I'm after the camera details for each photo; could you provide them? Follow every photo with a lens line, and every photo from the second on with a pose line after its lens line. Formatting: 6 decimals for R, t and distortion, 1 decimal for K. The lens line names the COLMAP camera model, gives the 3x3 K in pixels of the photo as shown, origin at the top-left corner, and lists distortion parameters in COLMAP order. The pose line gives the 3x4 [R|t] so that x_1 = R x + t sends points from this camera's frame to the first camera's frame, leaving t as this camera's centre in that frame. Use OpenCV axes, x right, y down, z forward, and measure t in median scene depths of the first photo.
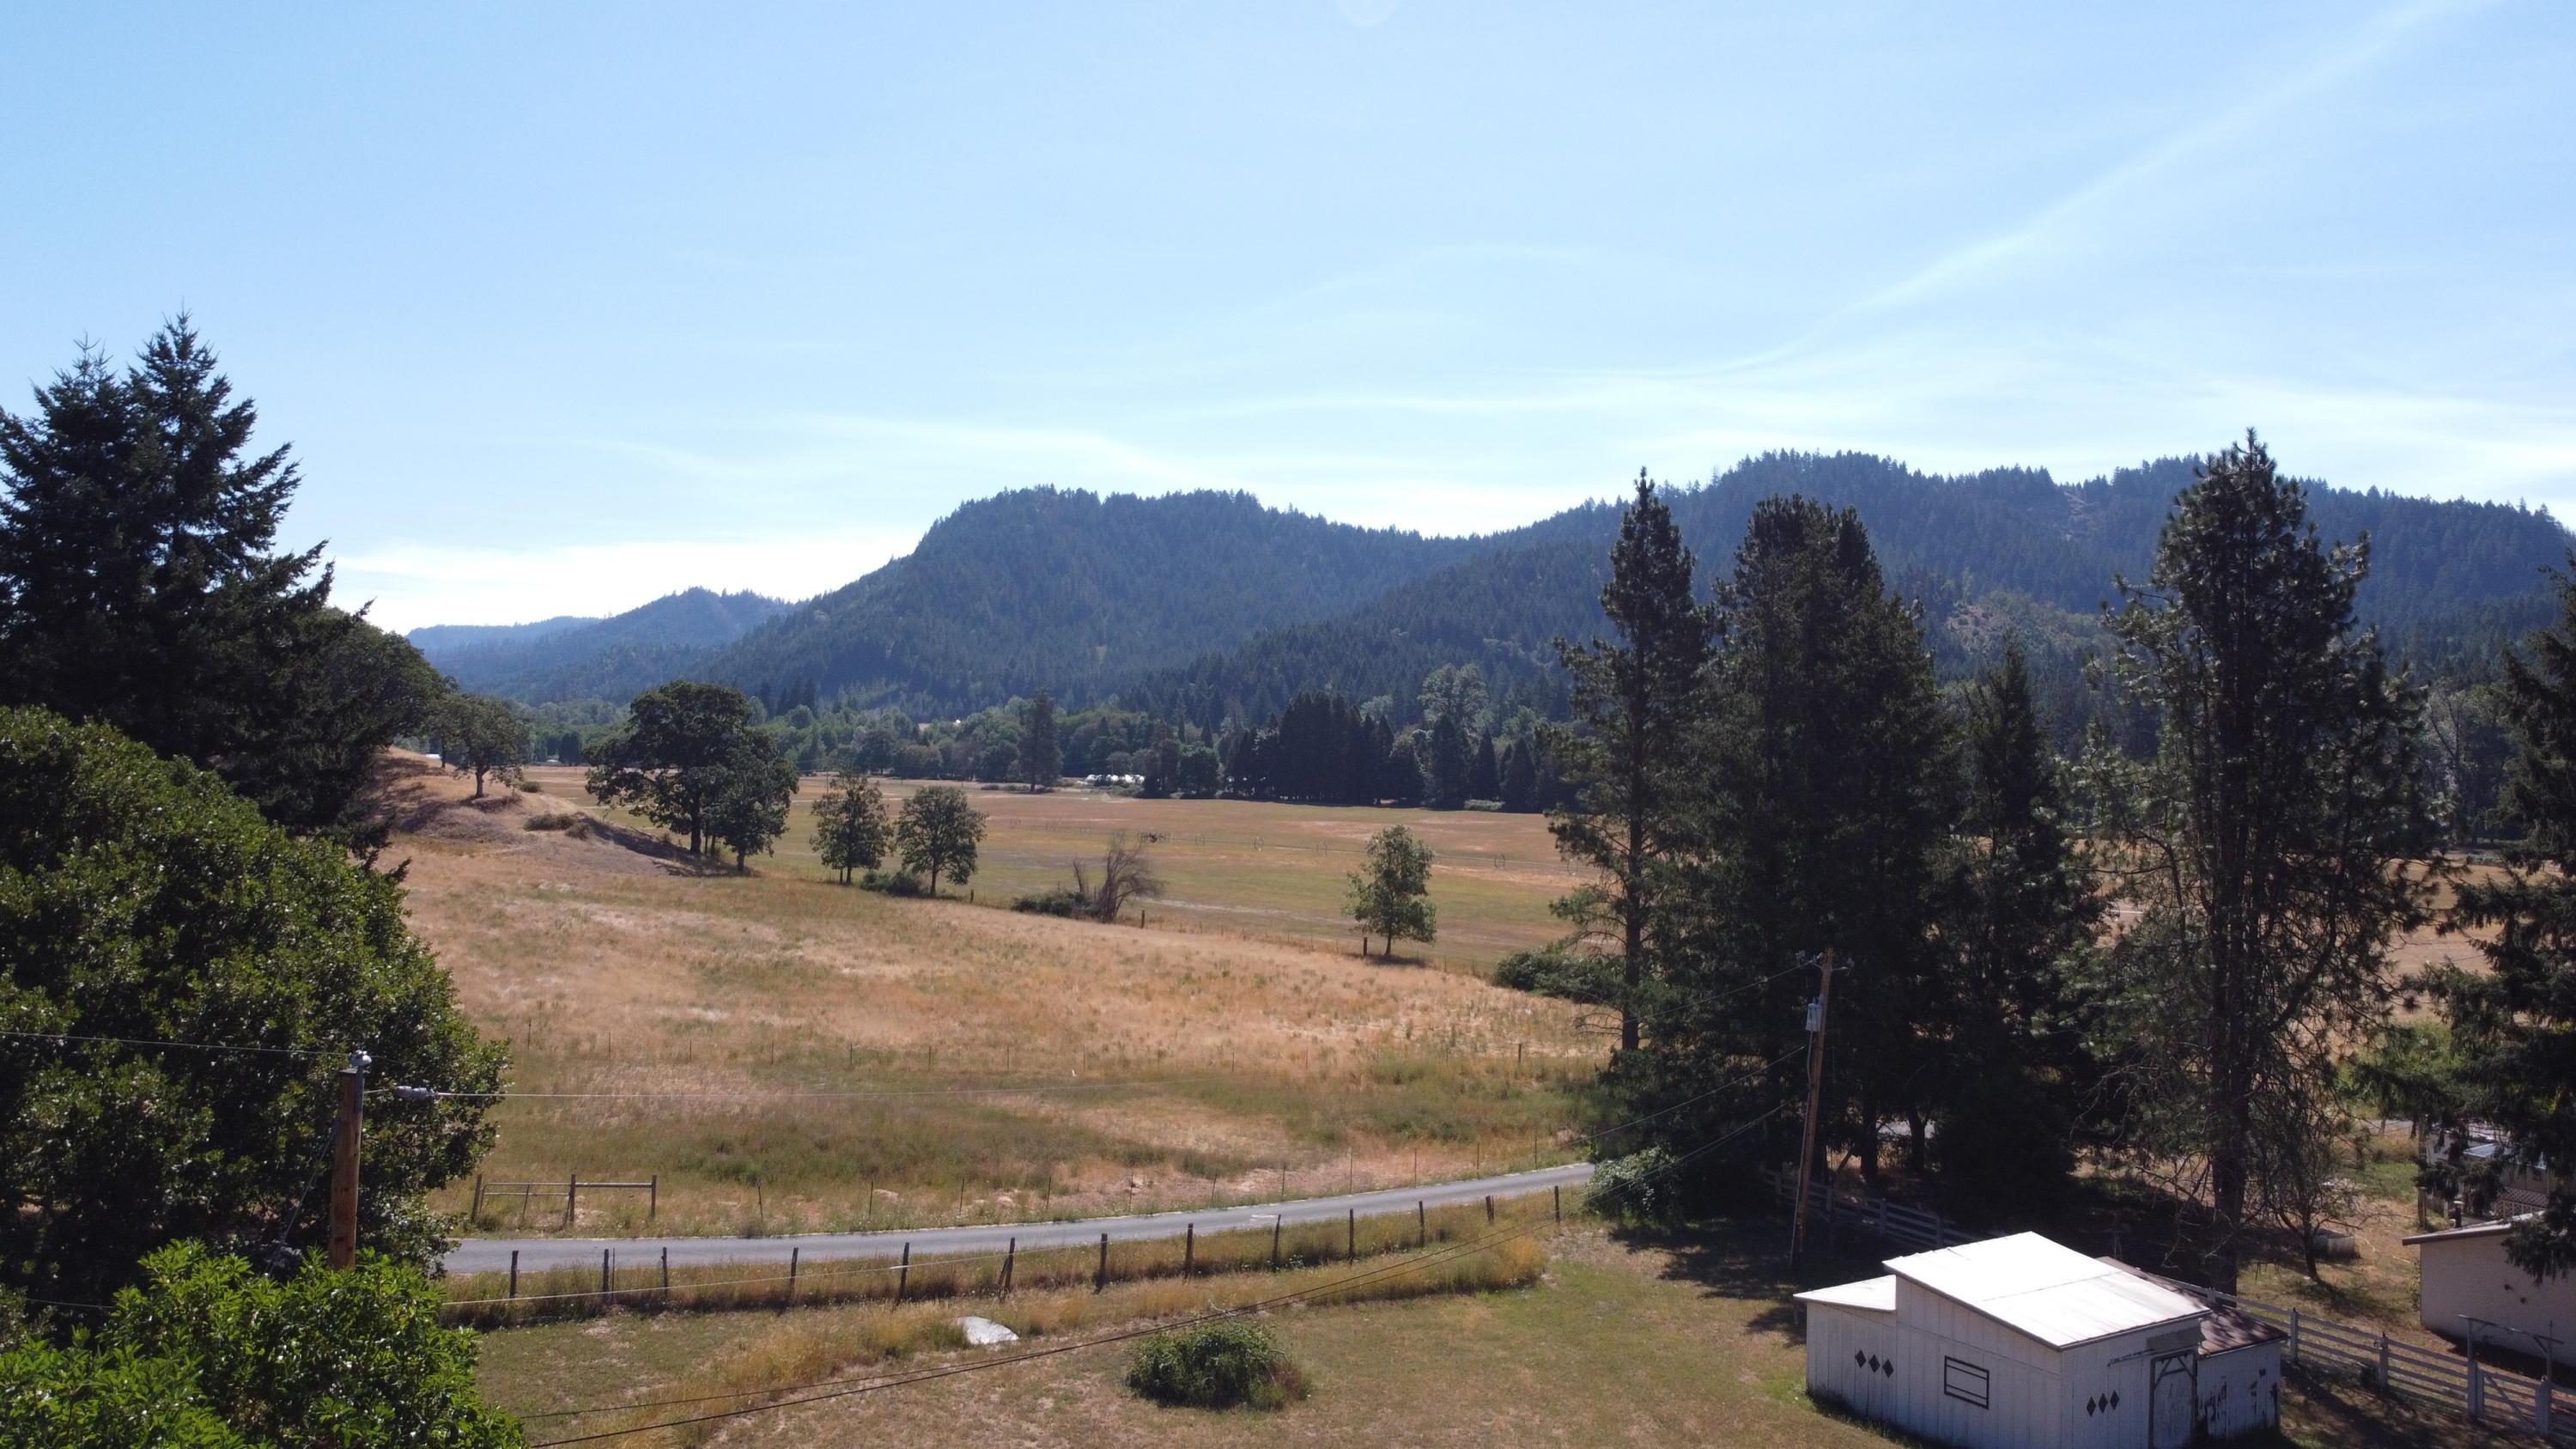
lens RADIAL K [[1960.0, 0, 1312.9], [0, 1960.0, 717.5], [0, 0, 1]] dist [0.011102, -0.017430]
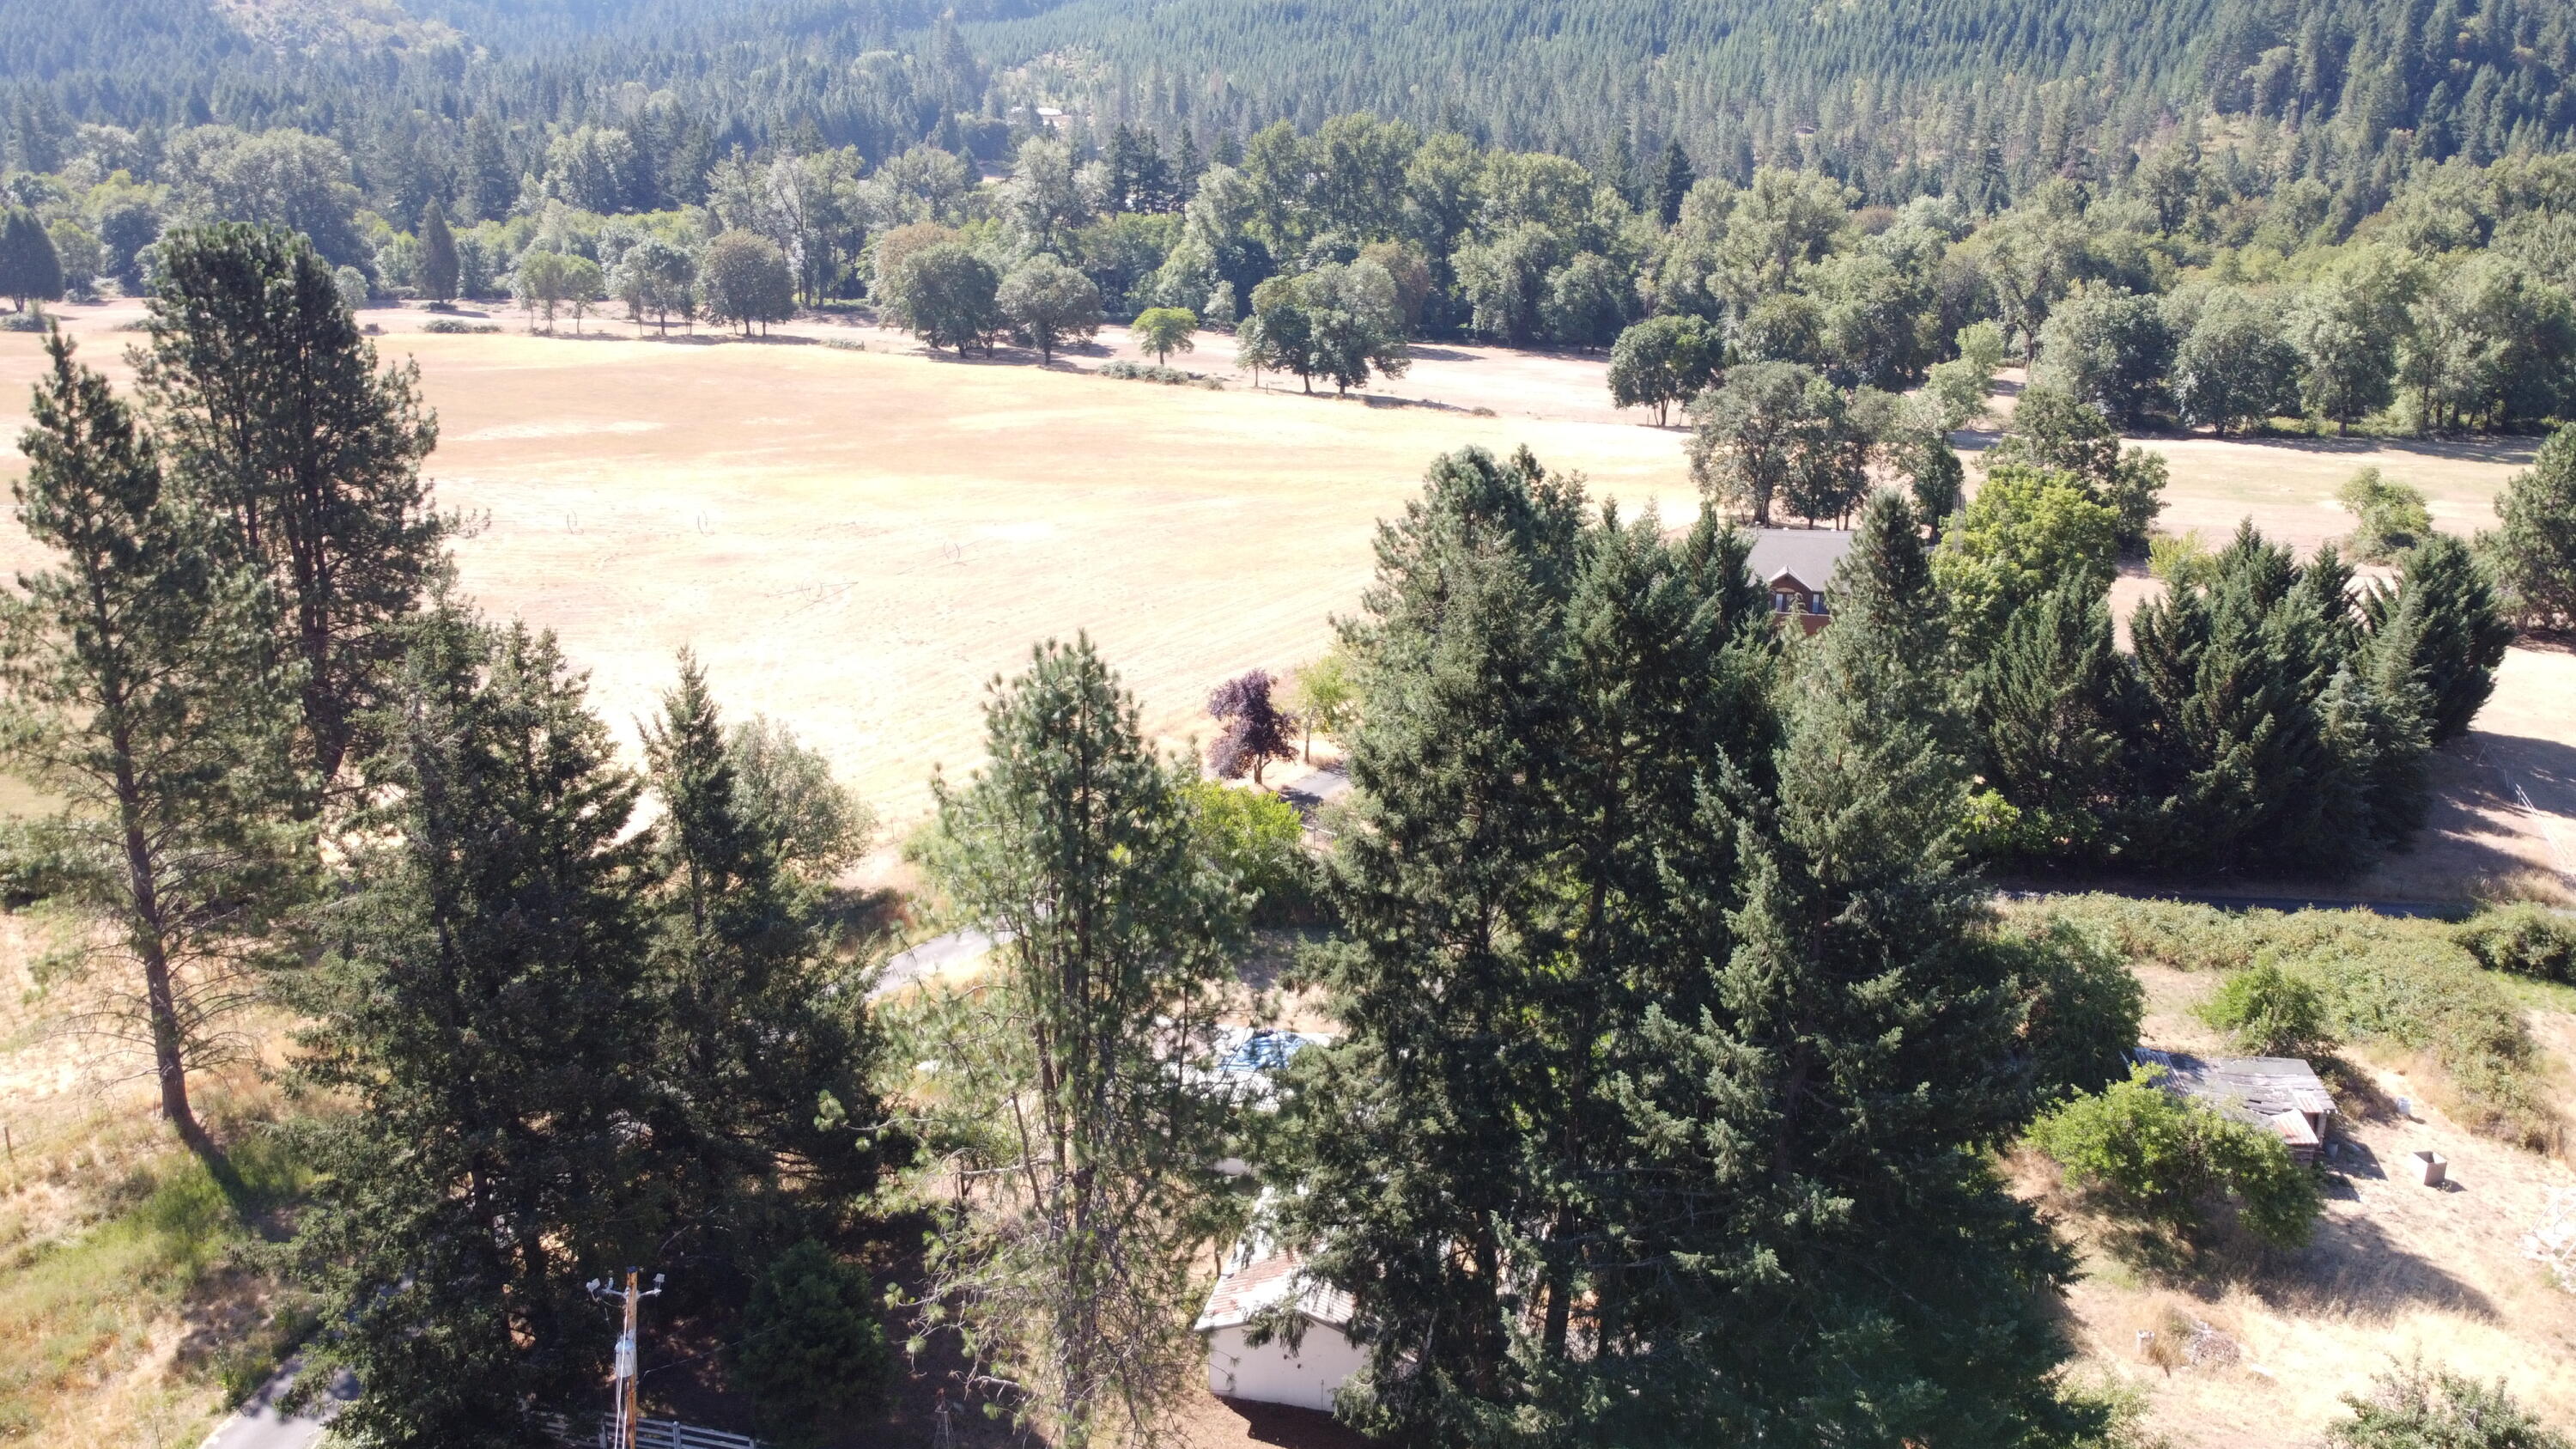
lens RADIAL K [[1960.0, 0, 1318.8], [0, 1960.0, 722.8], [0, 0, 1]] dist [0.011102, -0.017430]
pose [[0.692597, -0.212981, 0.689165, -0.027291], [-0.013788, 0.951332, 0.307859, -0.209577], [-0.721193, -0.222724, 0.655953, 0.199618]]
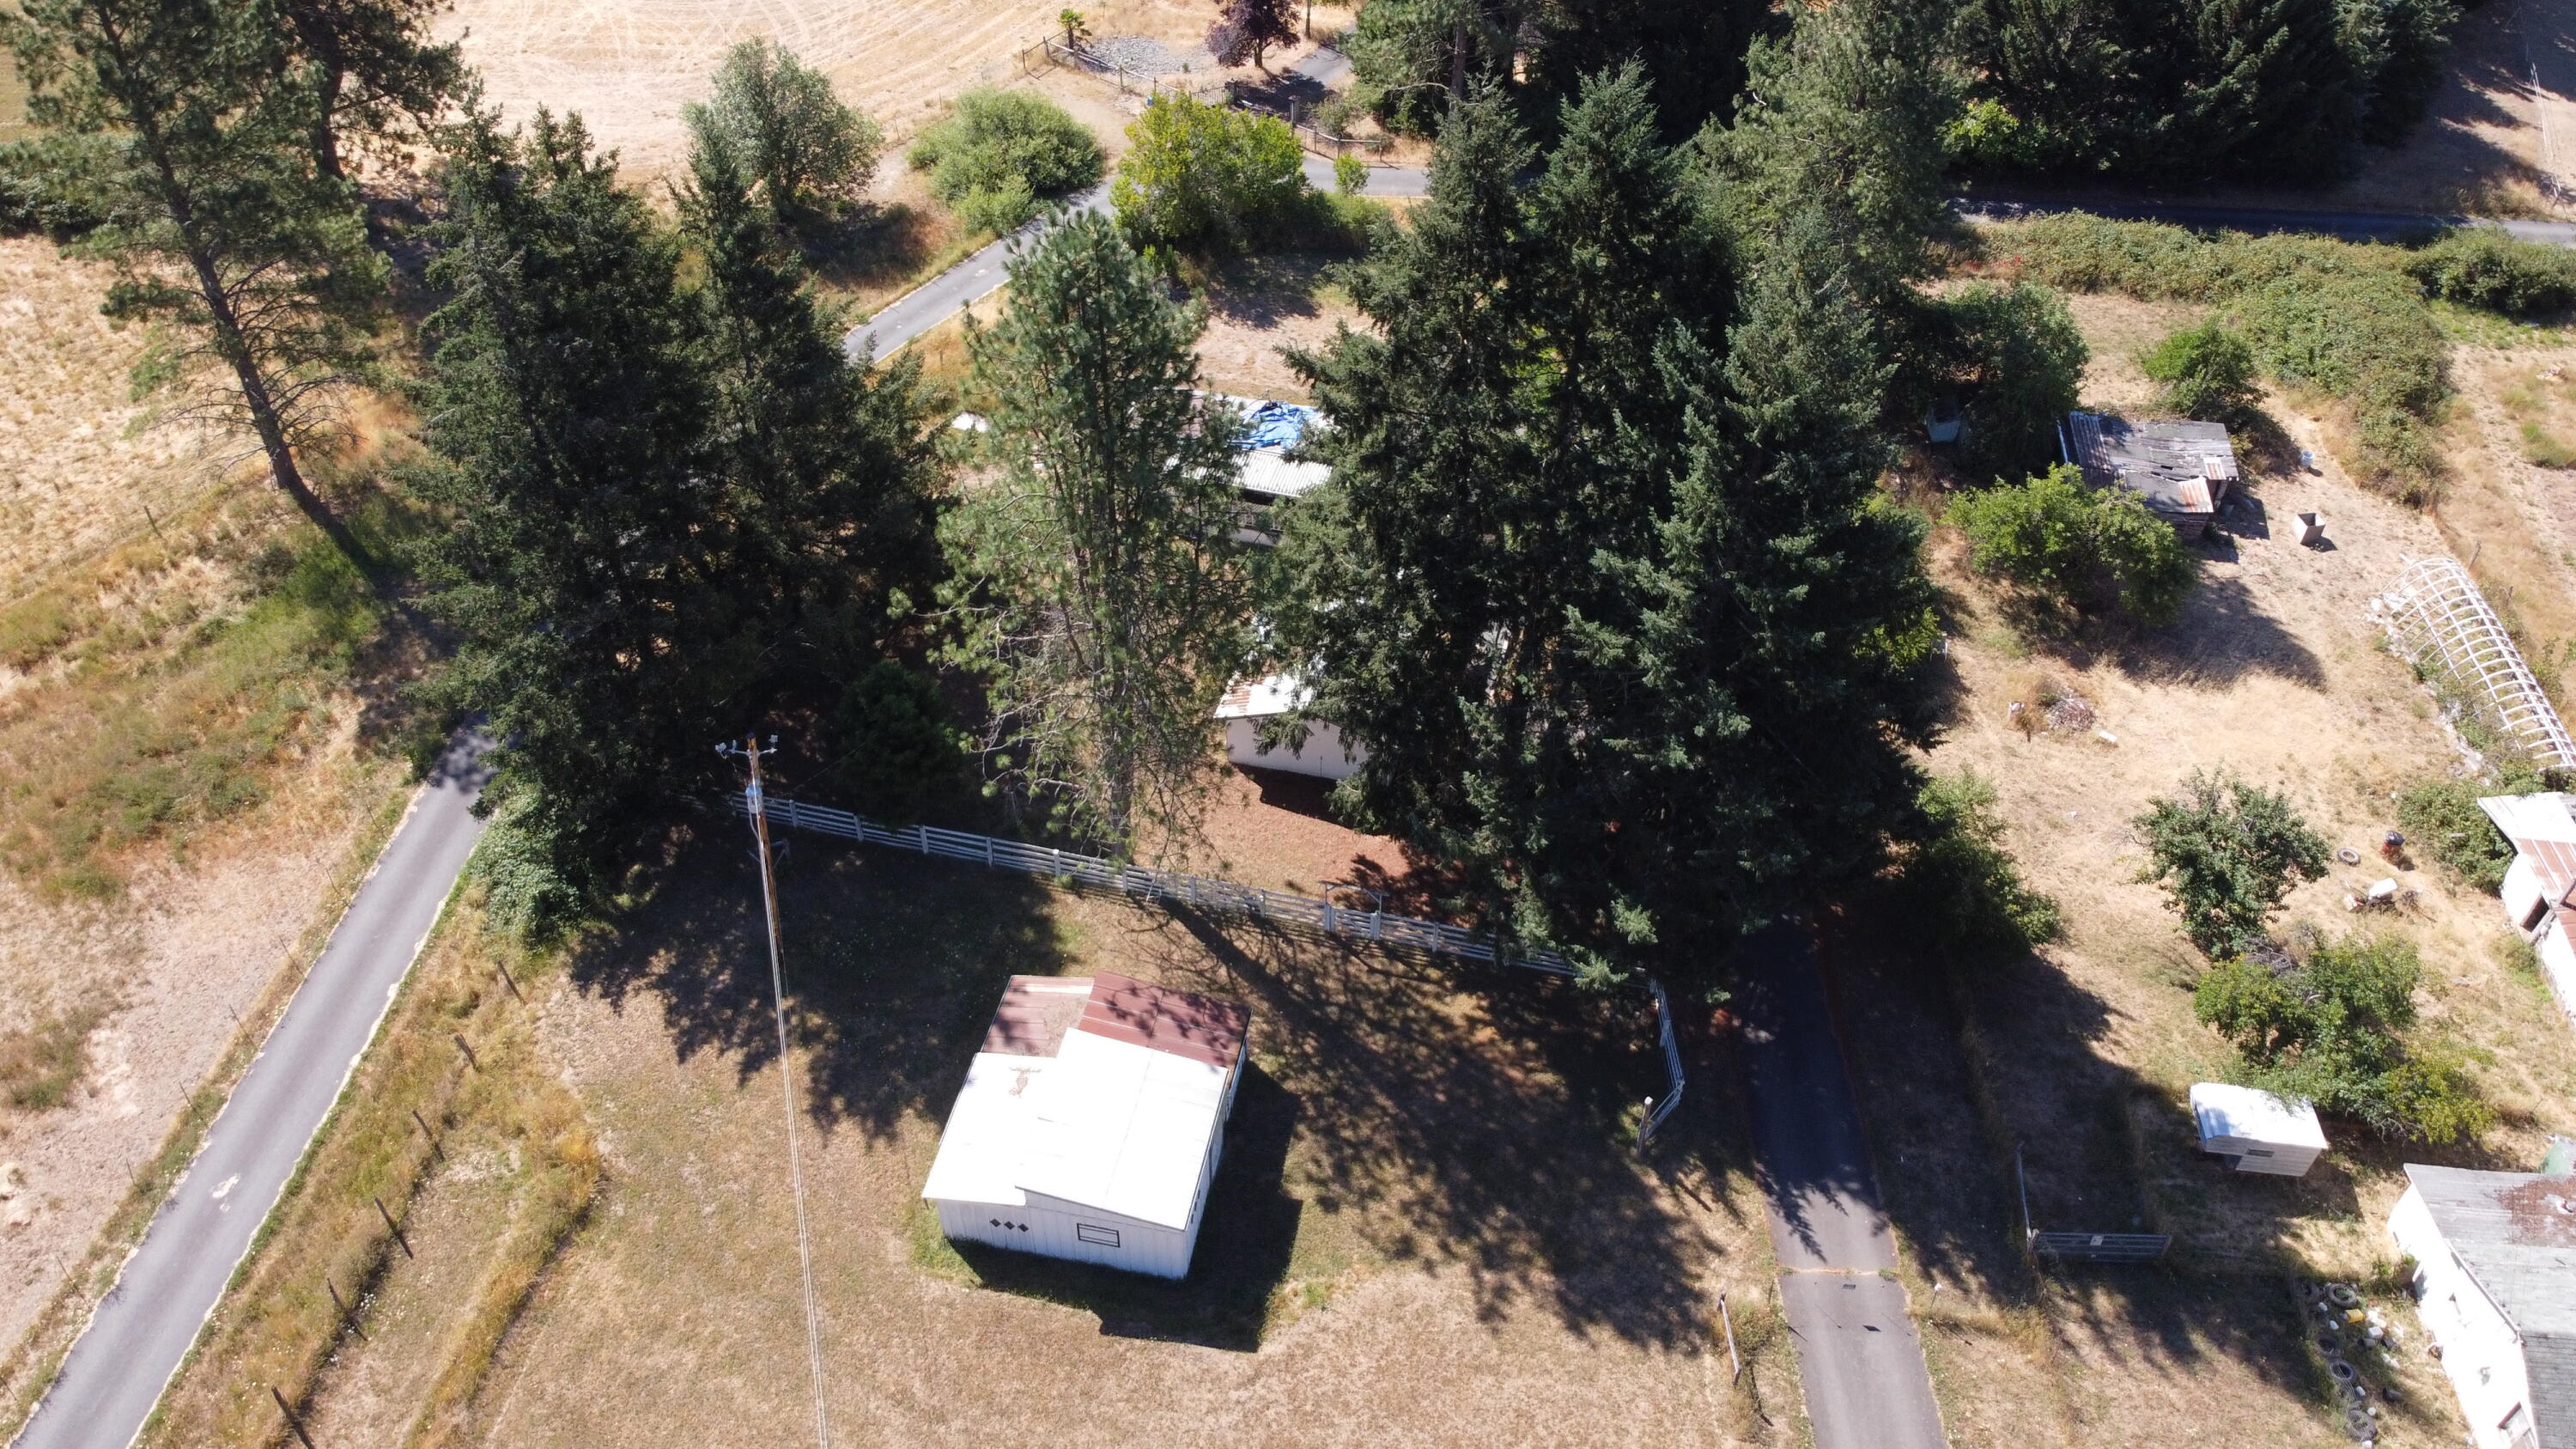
lens RADIAL K [[1960.0, 0, 1324.5], [0, 1960.0, 734.3], [0, 0, 1]] dist [0.011102, -0.017430]
pose [[0.693226, -0.496136, 0.522768, -0.028225], [-0.014484, 0.715605, 0.698355, -0.344886], [-0.720575, -0.491690, 0.488890, 0.197423]]
